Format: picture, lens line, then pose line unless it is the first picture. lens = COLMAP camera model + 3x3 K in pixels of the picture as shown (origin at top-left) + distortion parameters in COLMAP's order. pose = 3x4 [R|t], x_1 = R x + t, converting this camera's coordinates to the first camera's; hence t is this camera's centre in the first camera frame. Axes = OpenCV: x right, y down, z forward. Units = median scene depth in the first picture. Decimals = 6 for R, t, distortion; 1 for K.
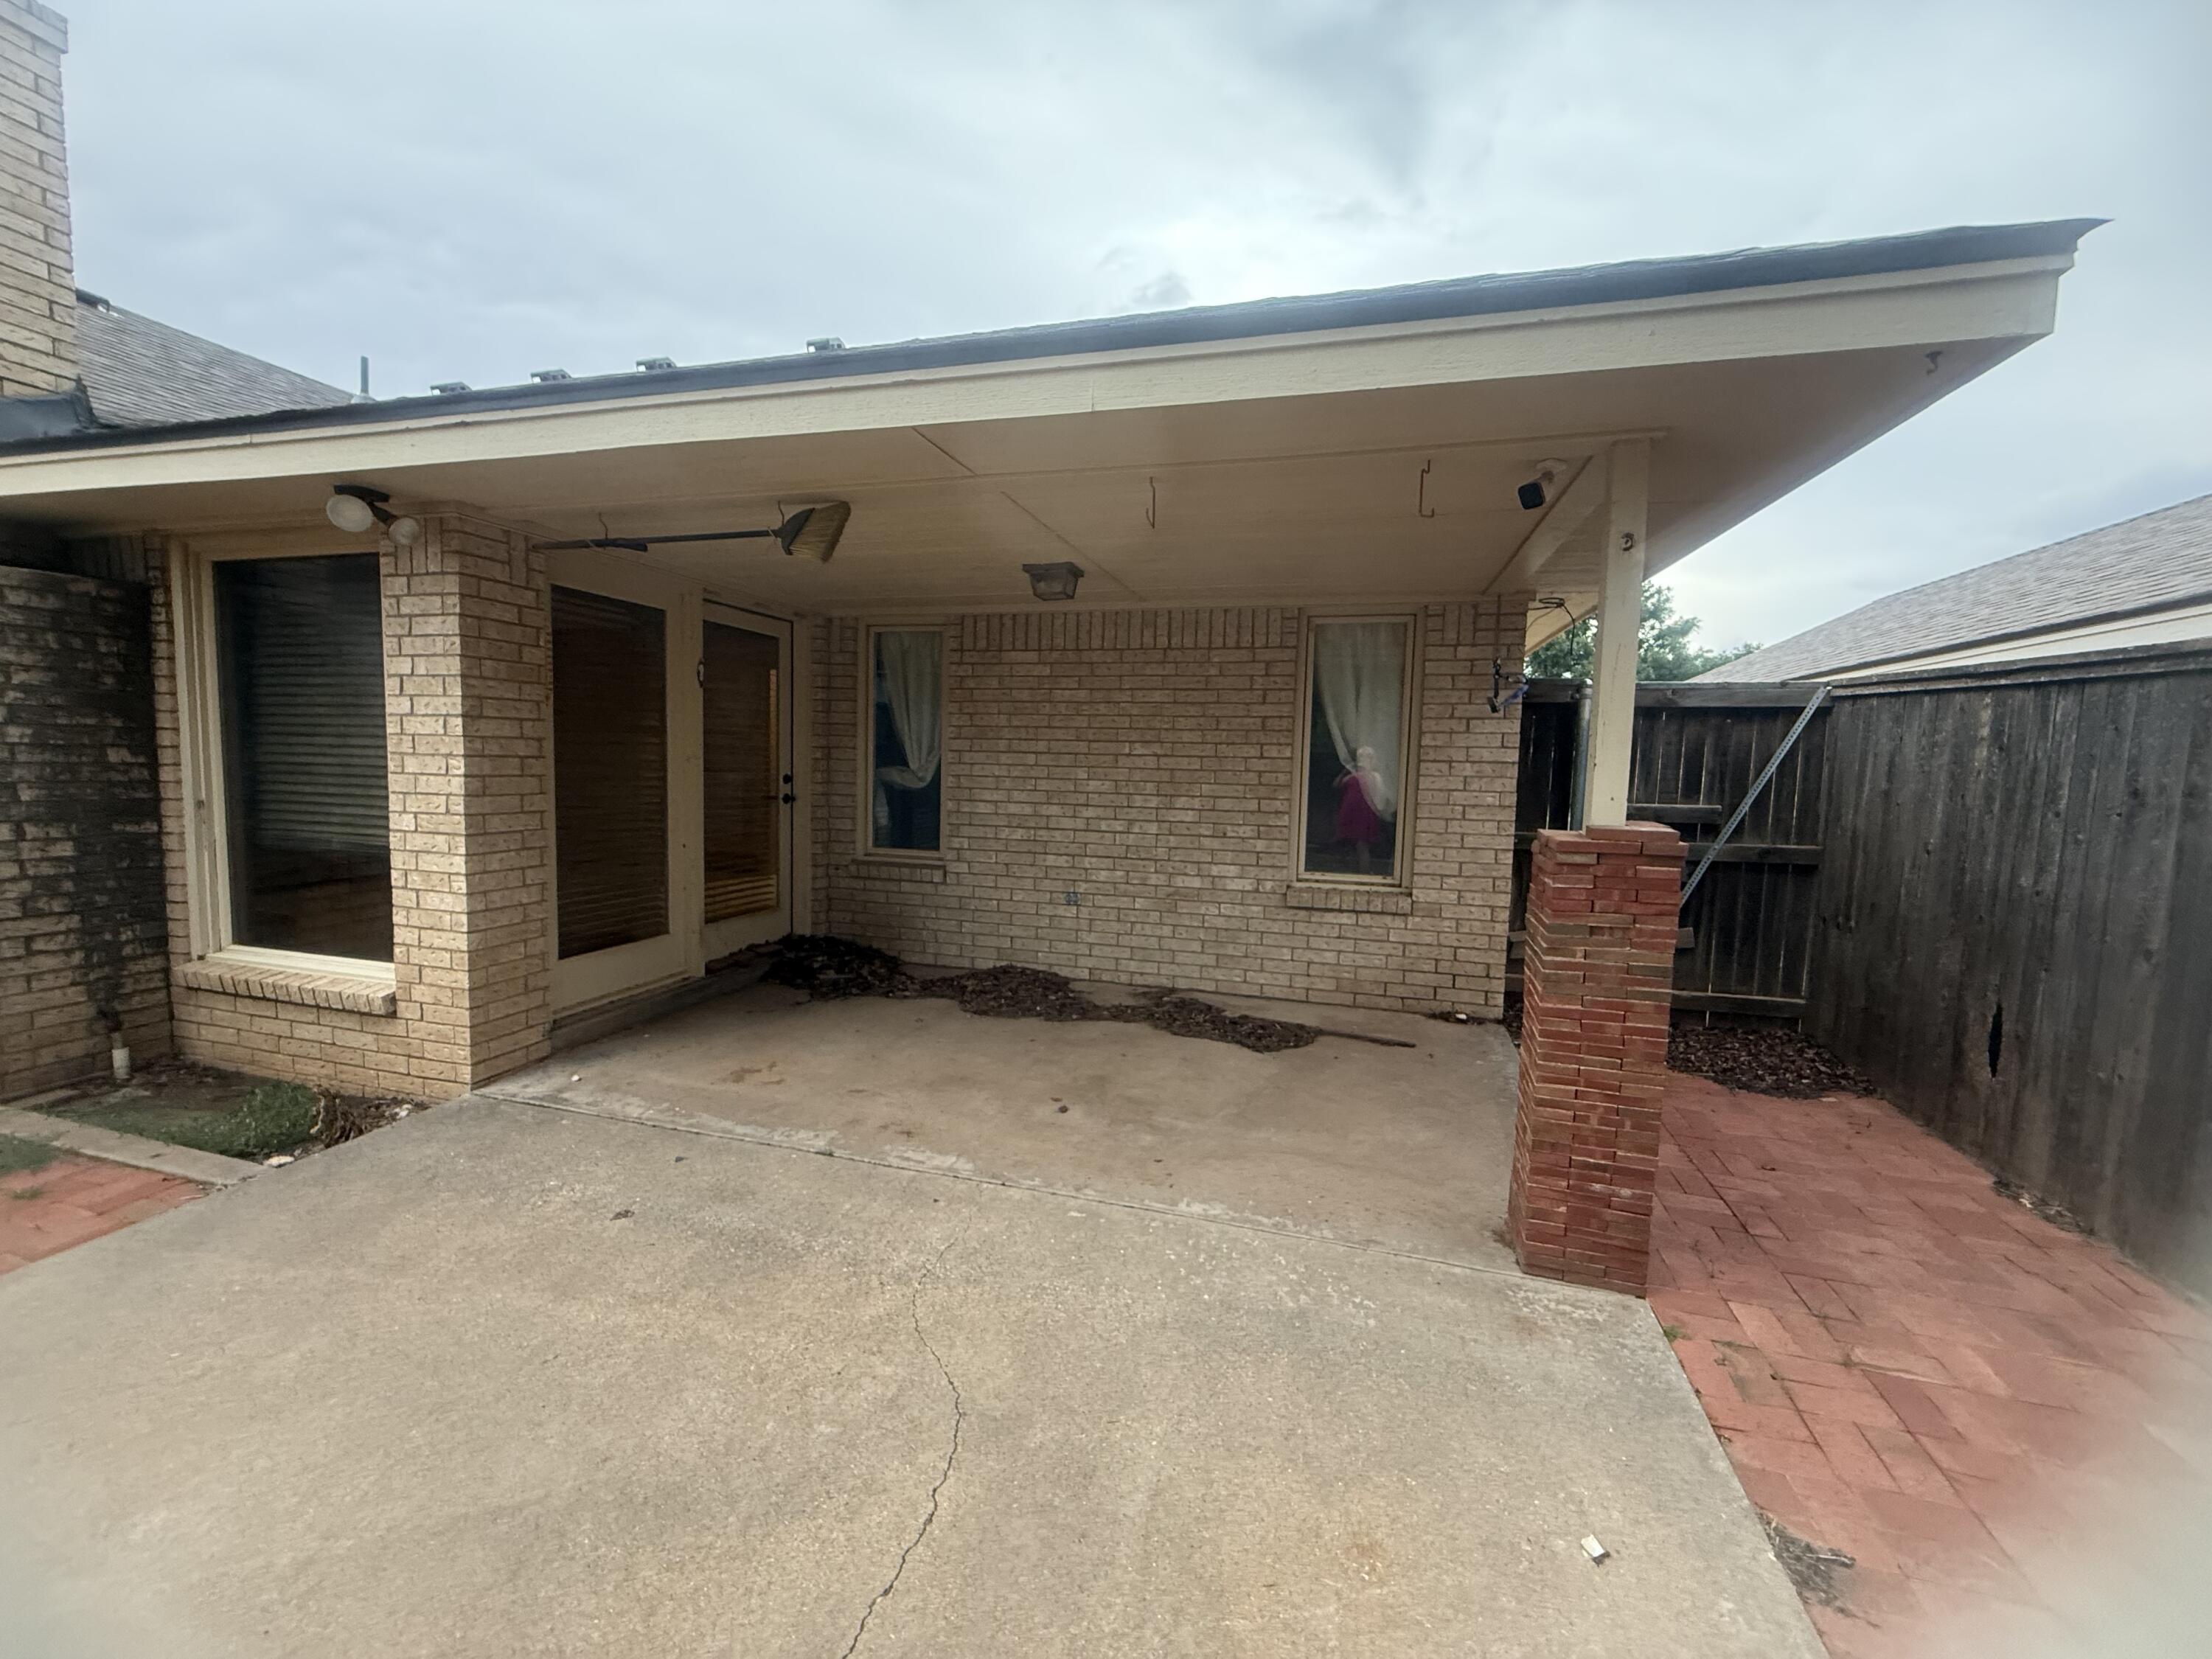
lens RADIAL K [[878.2, 0, 1102.9], [0, 878.2, 830.8], [0, 0, 1]] dist [-0.001788, 0.000536]
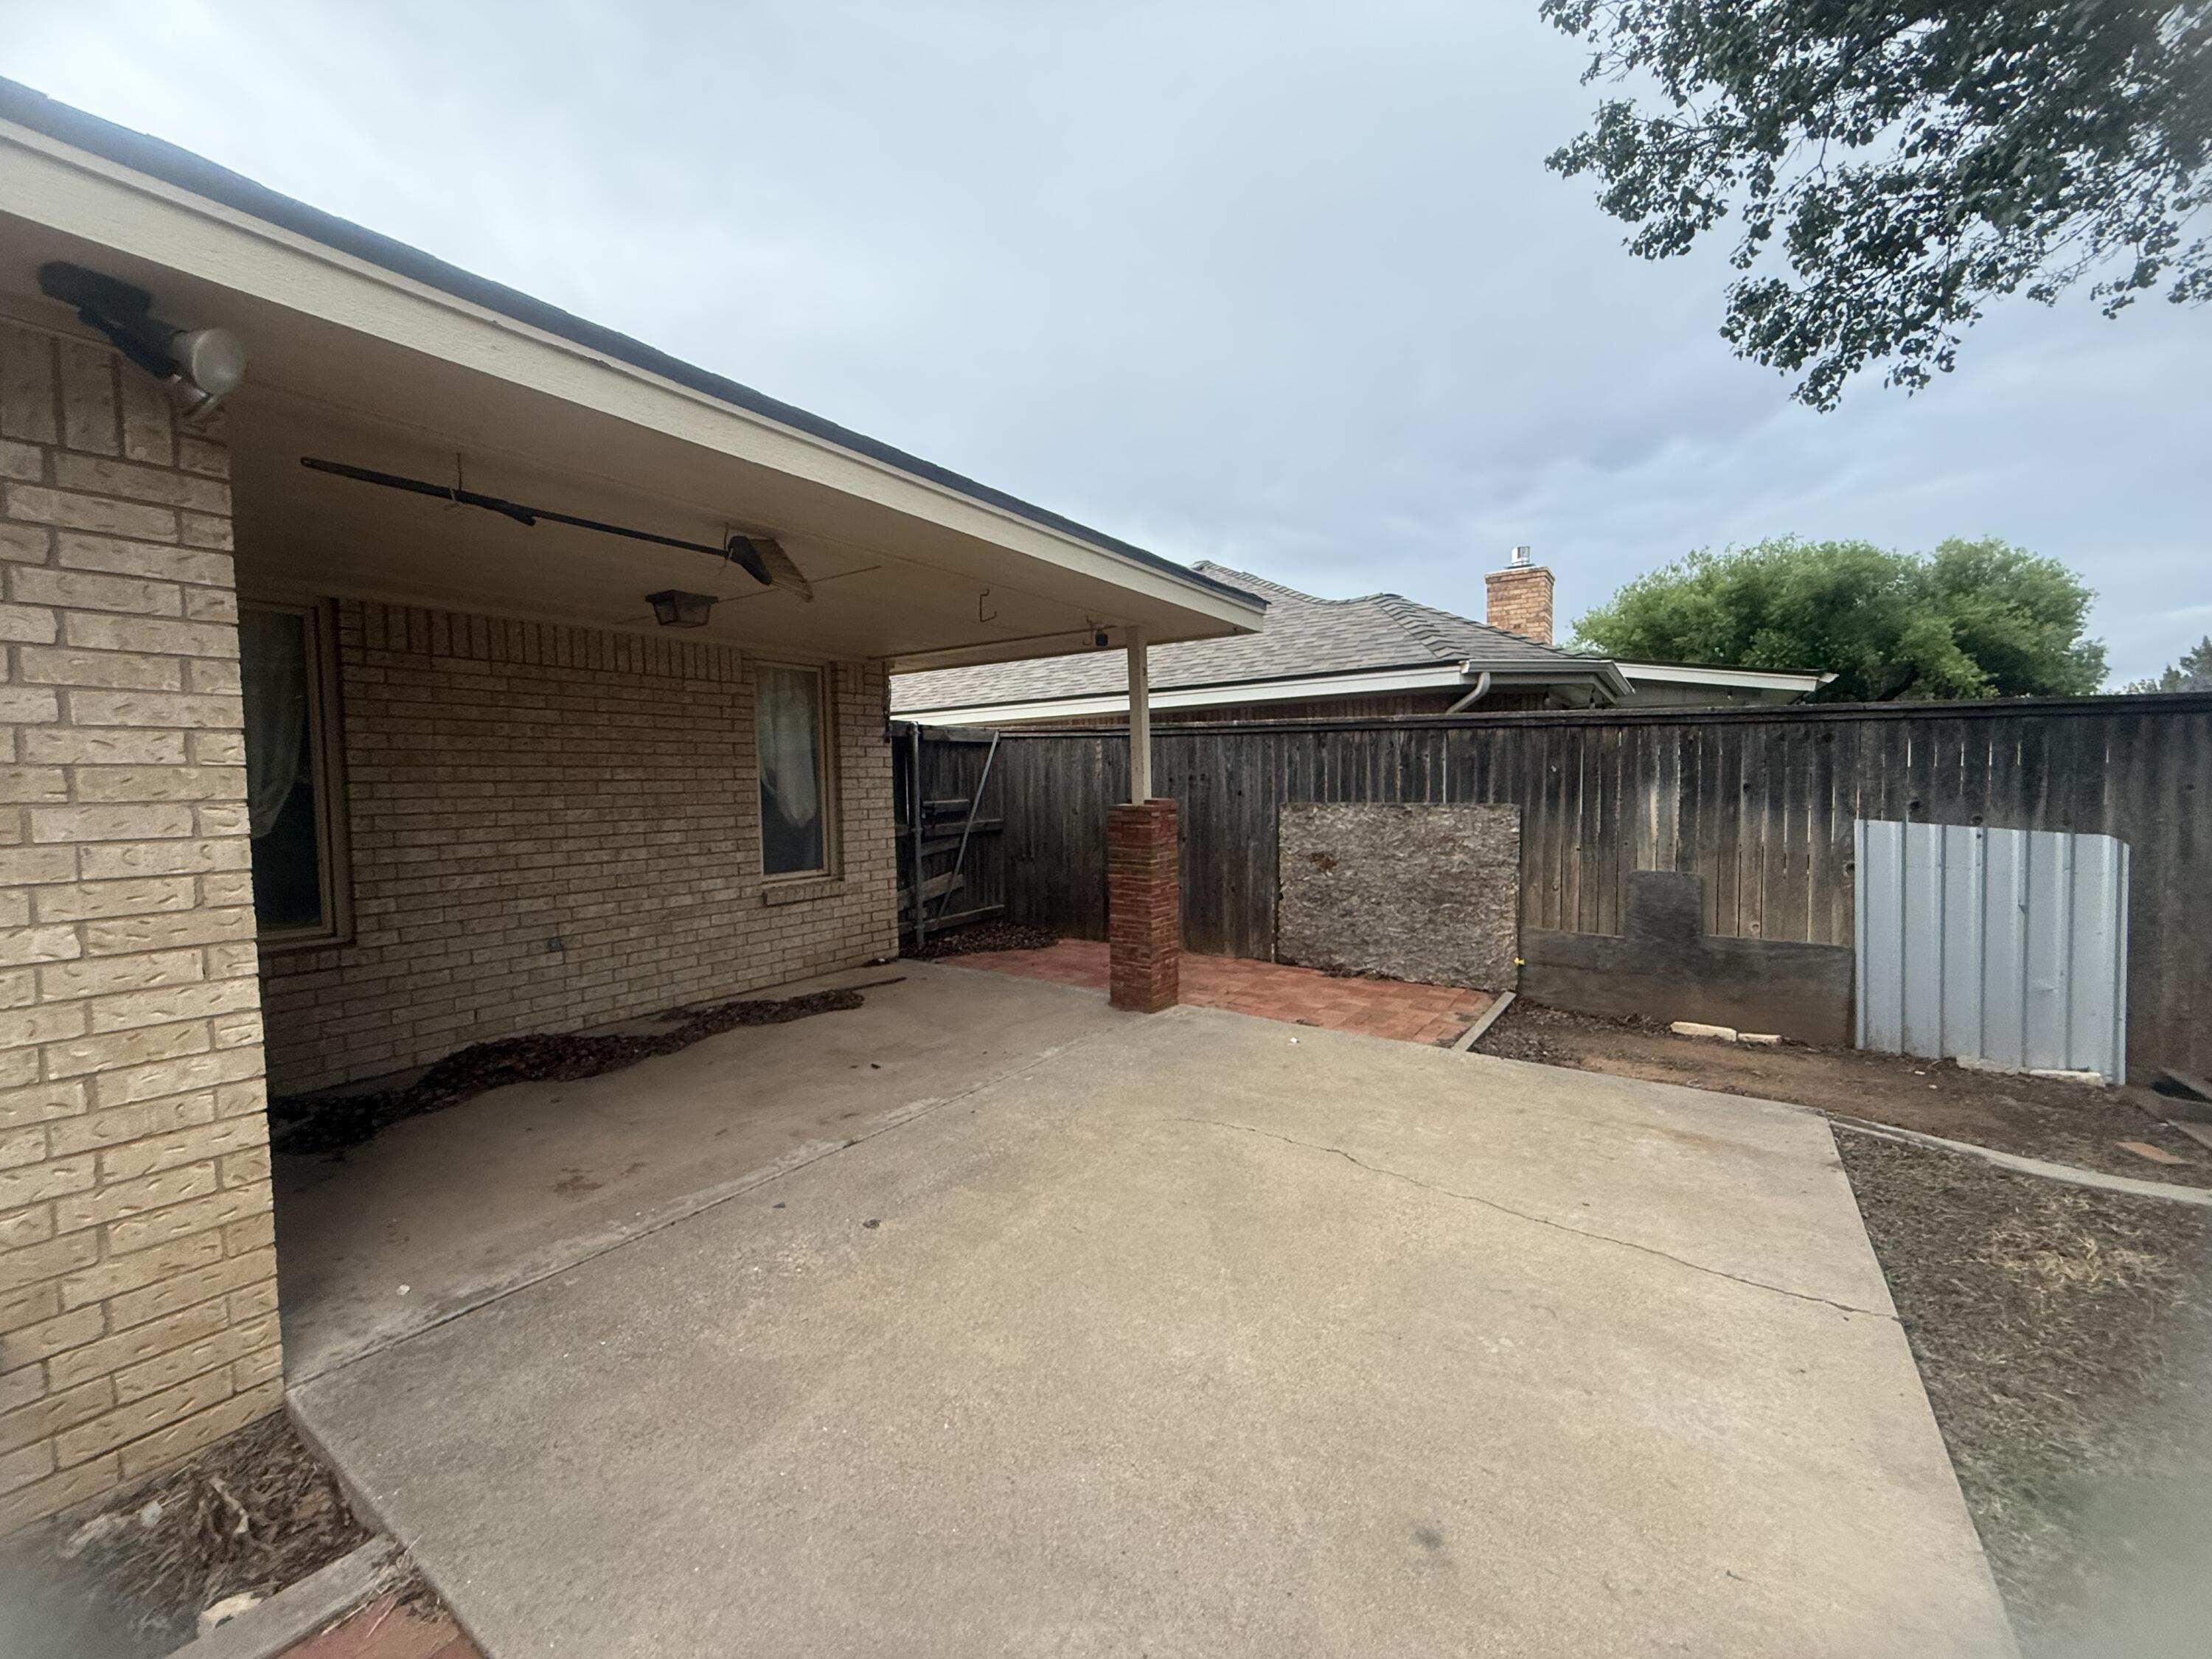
lens RADIAL K [[878.2, 0, 1103.6], [0, 878.2, 833.6], [0, 0, 1]] dist [-0.001788, 0.000536]
pose [[0.312034, -0.084628, 0.946294, -1.022229], [0.105976, 0.992909, 0.053852, -0.033613], [-0.944142, 0.083481, 0.318790, 0.273715]]
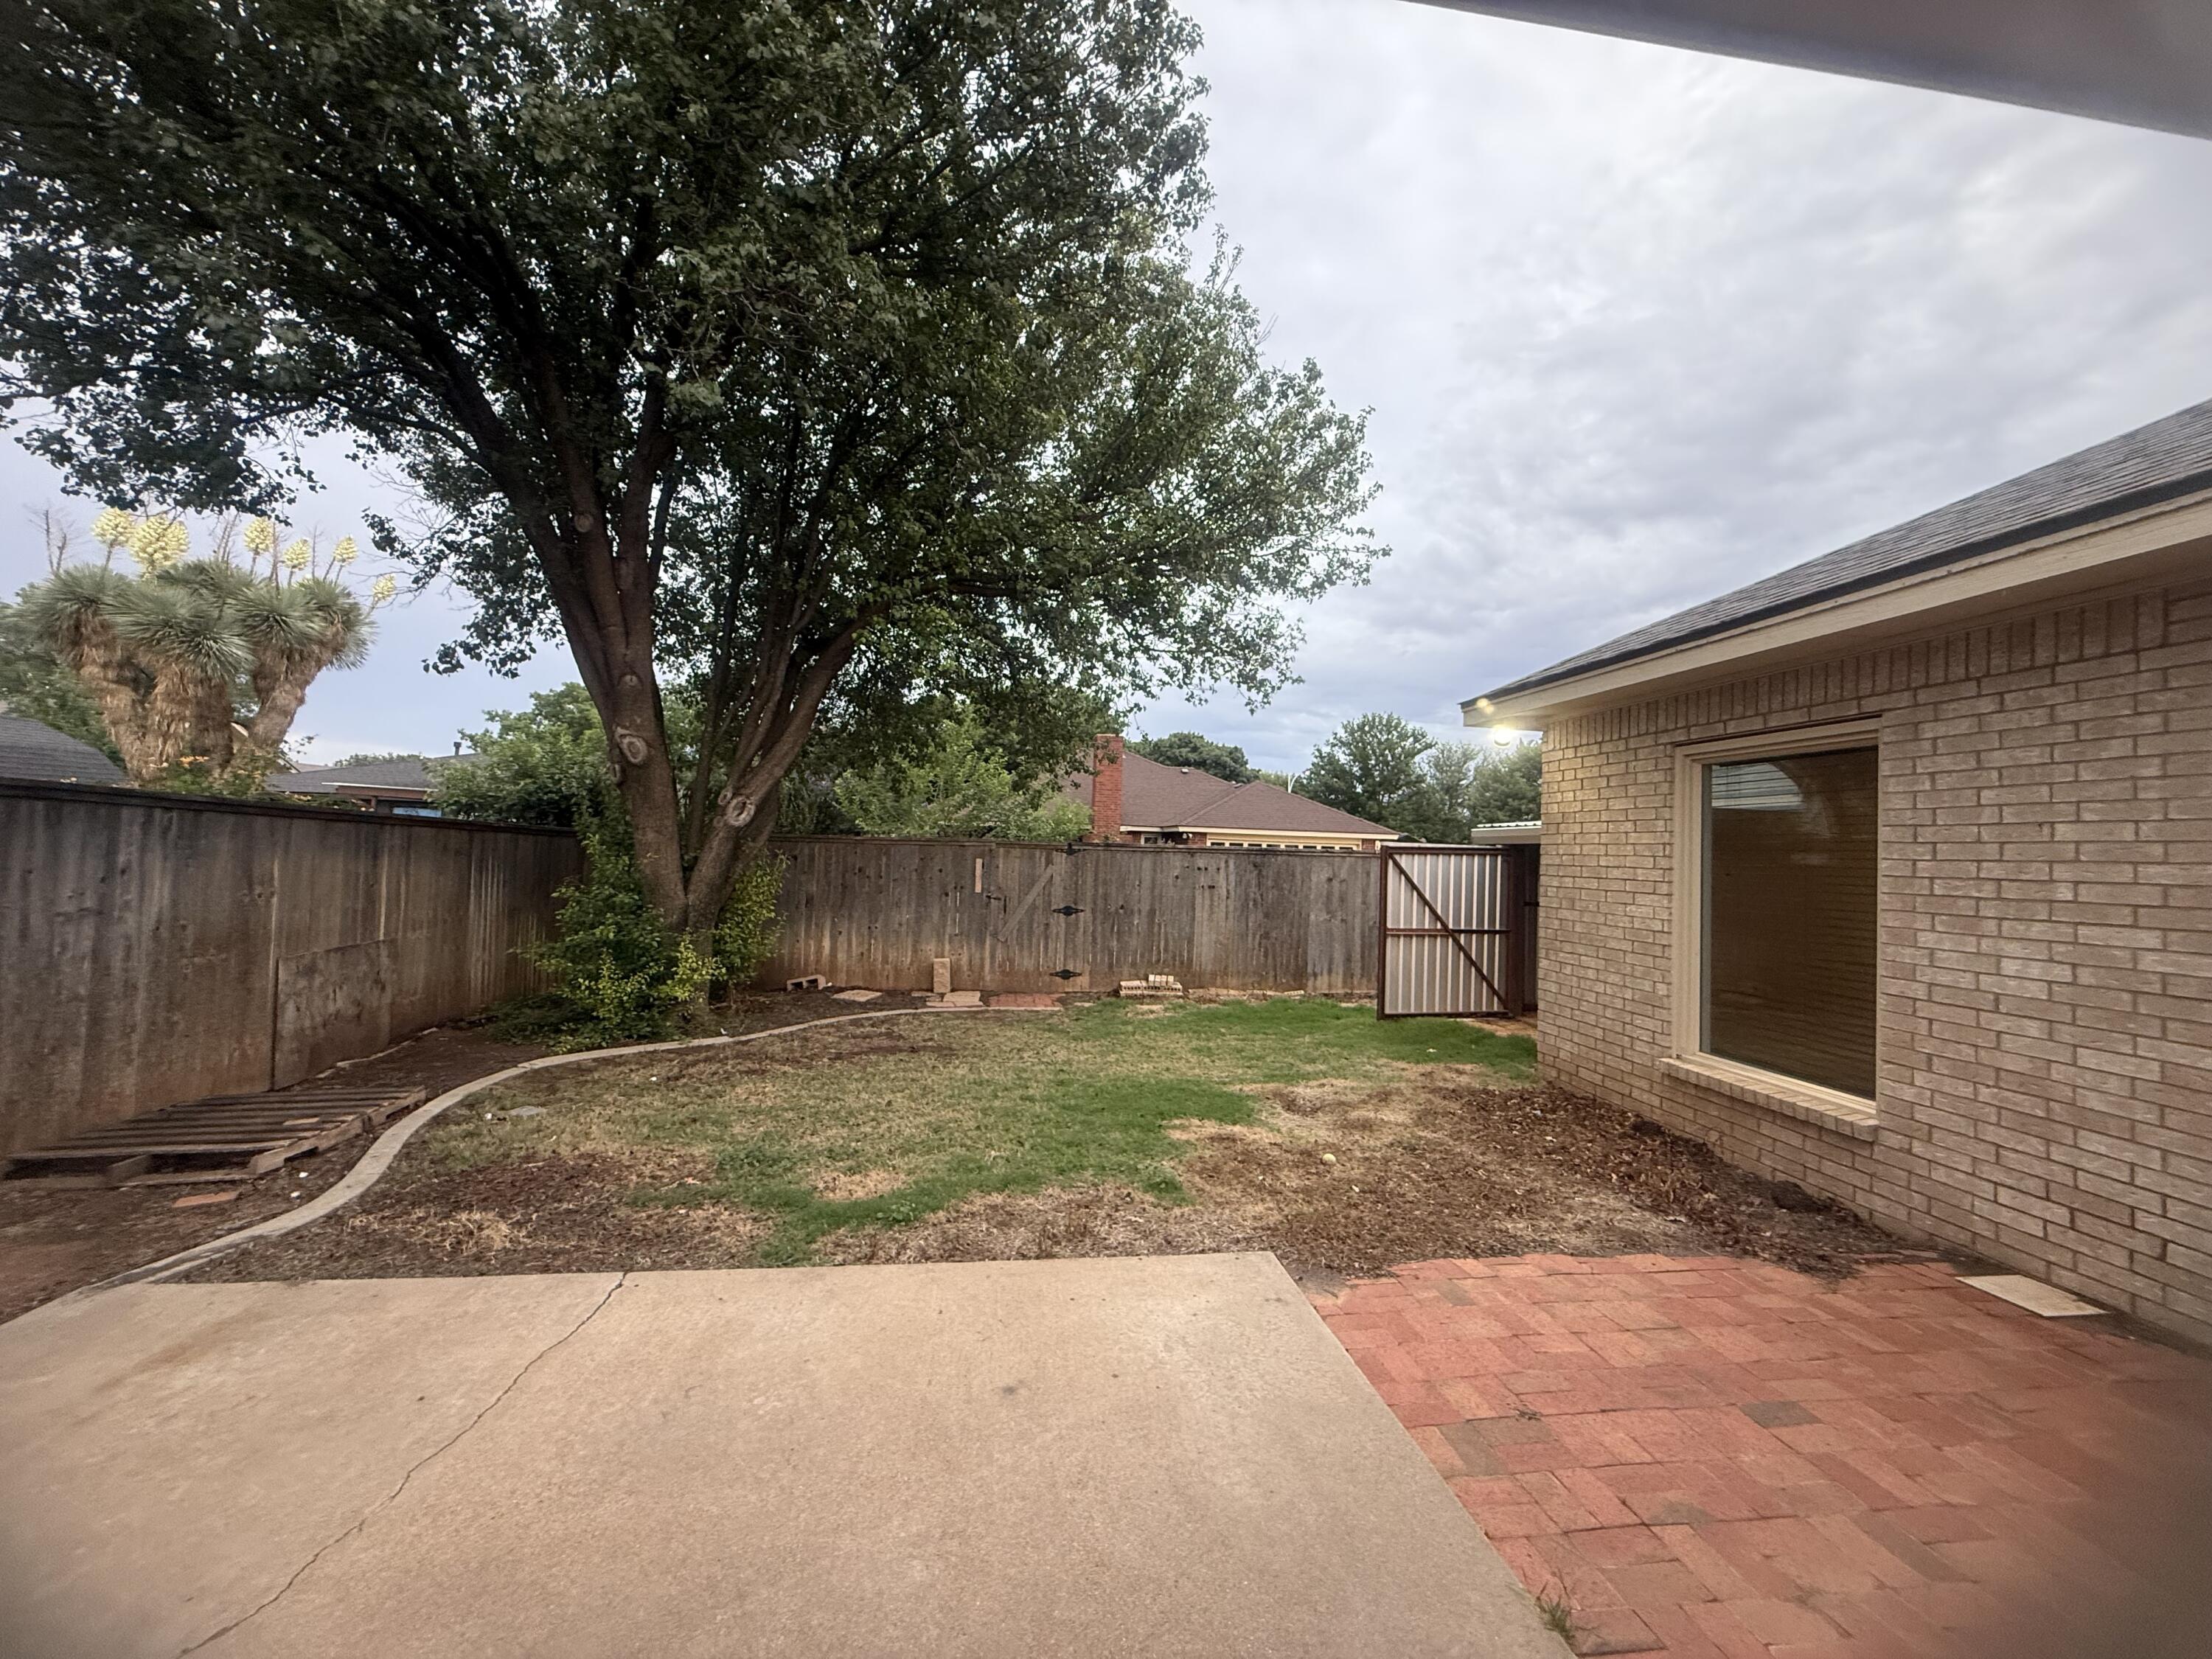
lens RADIAL K [[878.2, 0, 1105.5], [0, 878.2, 824.5], [0, 0, 1]] dist [-0.001788, 0.000536]
pose [[-0.914679, -0.071093, -0.397881, -0.344348], [-0.091694, 0.995241, 0.032964, -0.113090], [0.393644, 0.066635, -0.916845, 0.924002]]
